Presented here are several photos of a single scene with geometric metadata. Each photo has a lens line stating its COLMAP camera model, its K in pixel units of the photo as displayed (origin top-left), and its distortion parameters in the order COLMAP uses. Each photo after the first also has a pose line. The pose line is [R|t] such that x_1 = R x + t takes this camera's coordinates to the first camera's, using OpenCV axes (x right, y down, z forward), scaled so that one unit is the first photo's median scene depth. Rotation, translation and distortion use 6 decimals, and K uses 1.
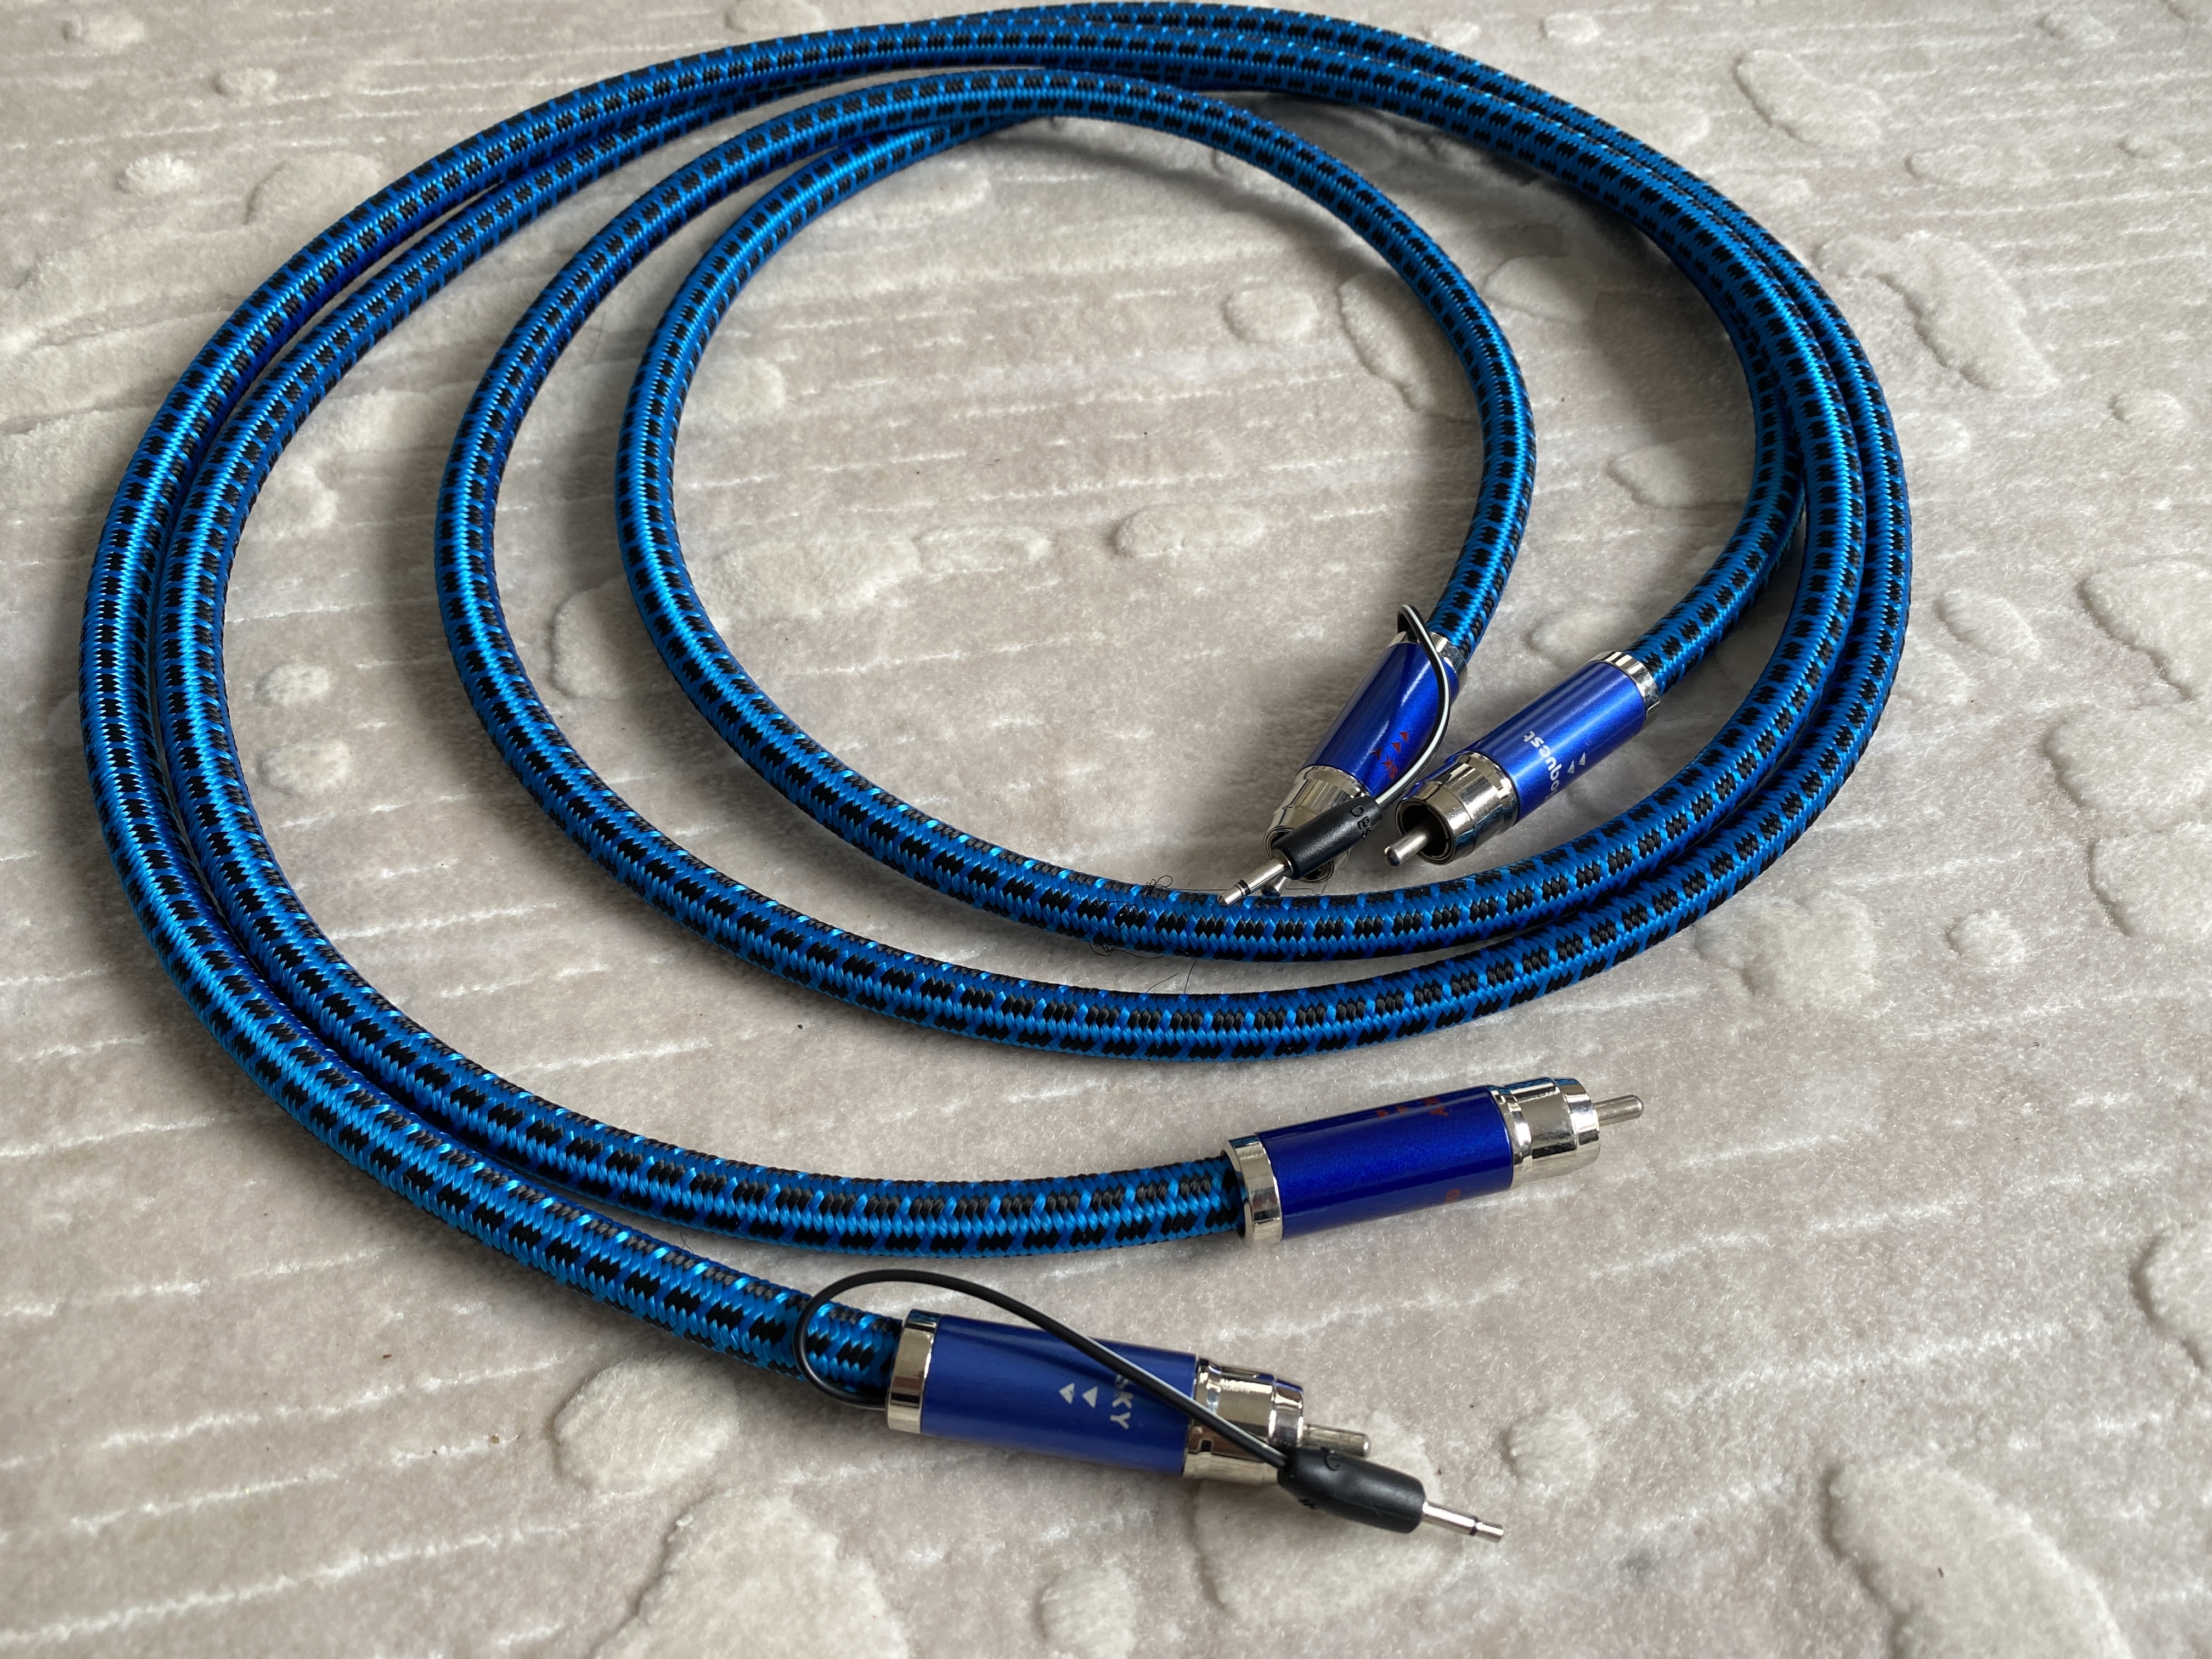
lens RADIAL K [[1692.2, 0, 1106.0], [0, 1692.2, 829.5], [0, 0, 1]] dist [-0.016842, 0.003616]
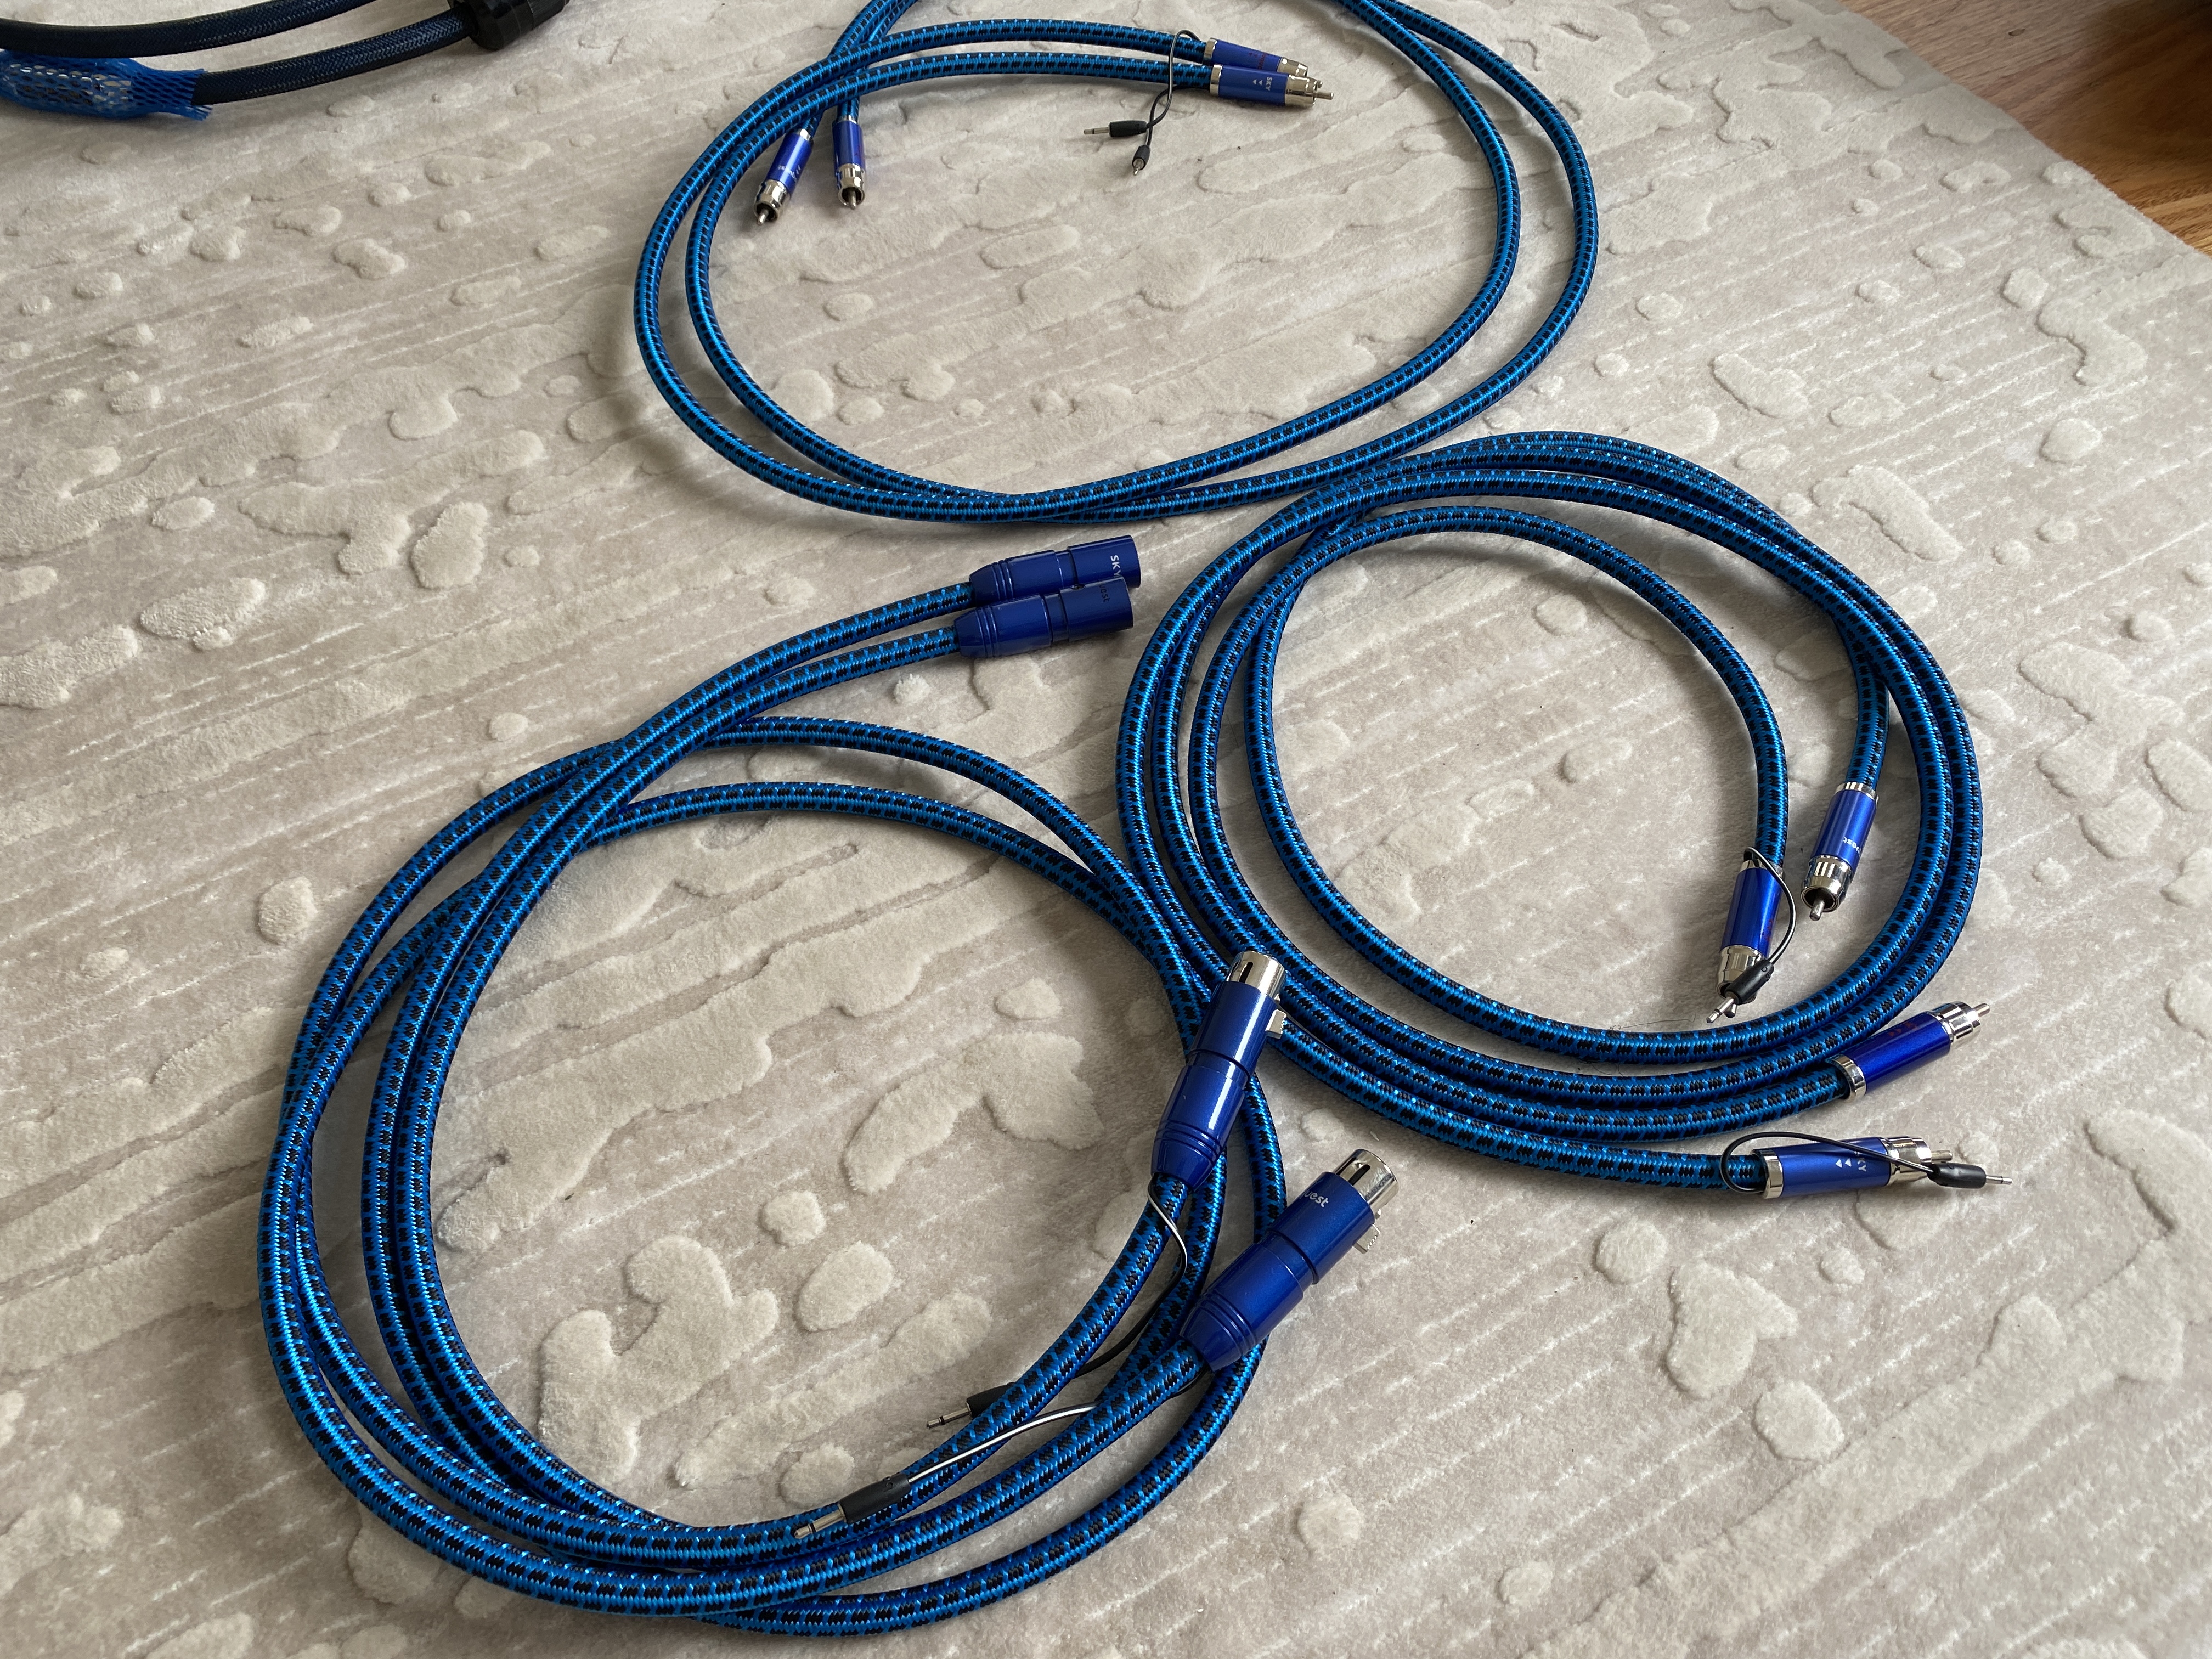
lens RADIAL K [[1642.0, 0, 1106.0], [0, 1642.0, 829.5], [0, 0, 1]] dist [-0.010911, -0.003694]
pose [[0.955503, -0.259698, 0.139893, -1.008839], [0.255167, 0.965618, 0.049726, -0.445948], [-0.147997, -0.011817, 0.988917, -0.979017]]
